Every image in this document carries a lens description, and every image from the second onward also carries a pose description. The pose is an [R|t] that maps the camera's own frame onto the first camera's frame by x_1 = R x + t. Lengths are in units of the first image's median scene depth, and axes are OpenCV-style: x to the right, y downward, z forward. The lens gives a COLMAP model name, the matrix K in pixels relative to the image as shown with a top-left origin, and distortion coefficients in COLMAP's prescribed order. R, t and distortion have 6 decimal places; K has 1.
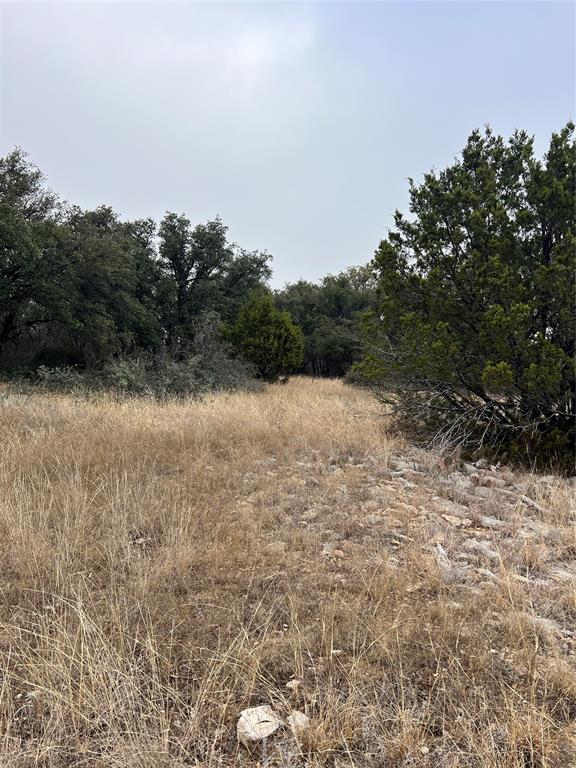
lens RADIAL K [[573.6, 0, 290.4], [0, 573.6, 396.8], [0, 0, 1]] dist [0.058559, -0.072369]
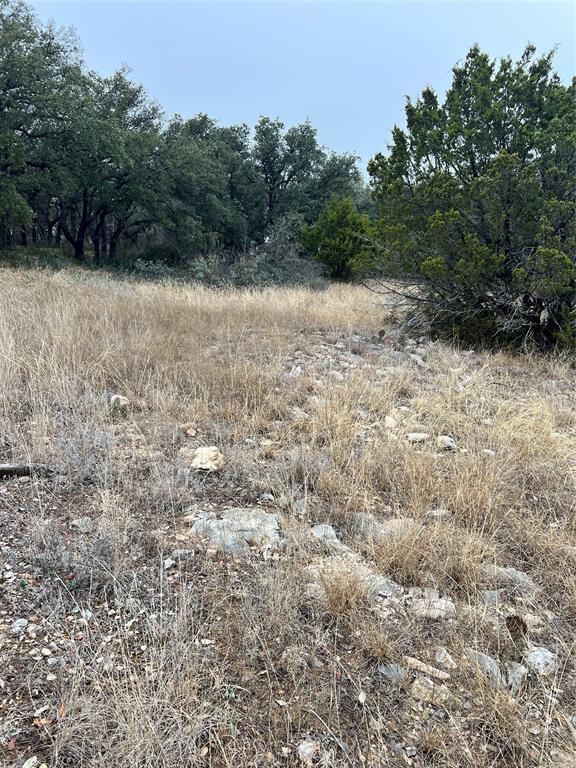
lens RADIAL K [[573.6, 0, 281.0], [0, 573.6, 384.7], [0, 0, 1]] dist [0.058559, -0.072369]
pose [[0.974340, 0.069702, -0.214018, 0.098965], [-0.038623, 0.988515, 0.146103, 0.013038], [0.221744, -0.134088, 0.965842, -0.099904]]
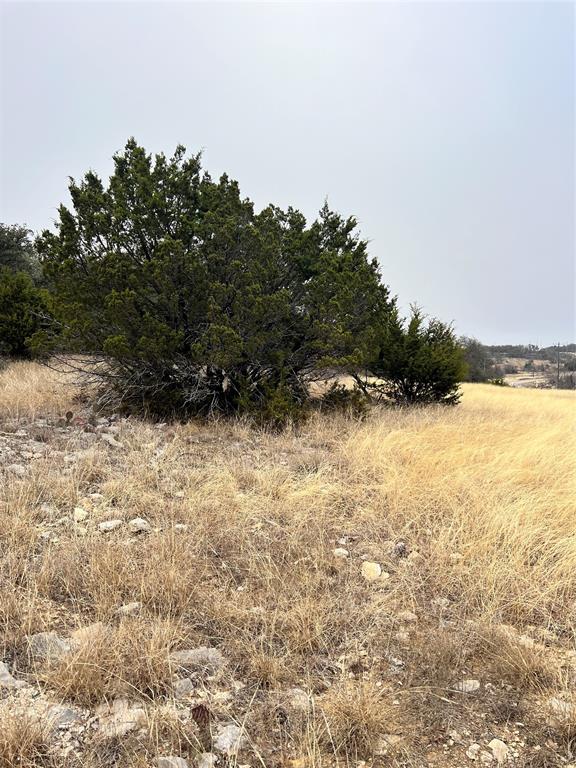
lens RADIAL K [[573.6, 0, 290.1], [0, 573.6, 394.7], [0, 0, 1]] dist [0.058559, -0.072369]
pose [[0.954770, -0.039524, 0.294705, 0.106191], [0.029152, 0.998794, 0.039507, 0.009307], [-0.295912, -0.029129, 0.954771, -0.098222]]
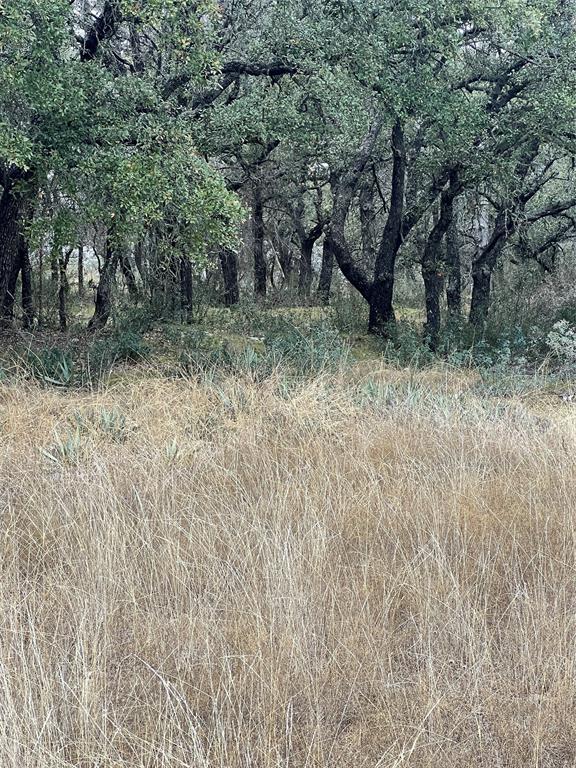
lens RADIAL K [[1847.8, 0, 288.3], [0, 1847.8, 378.3], [0, 0, 1]] dist [0.233041, 0.000000]
pose [[0.819168, -0.022018, -0.573131, 0.076161], [0.008243, 0.999612, -0.026622, 0.008356], [0.573495, 0.017084, 0.819031, -0.050055]]
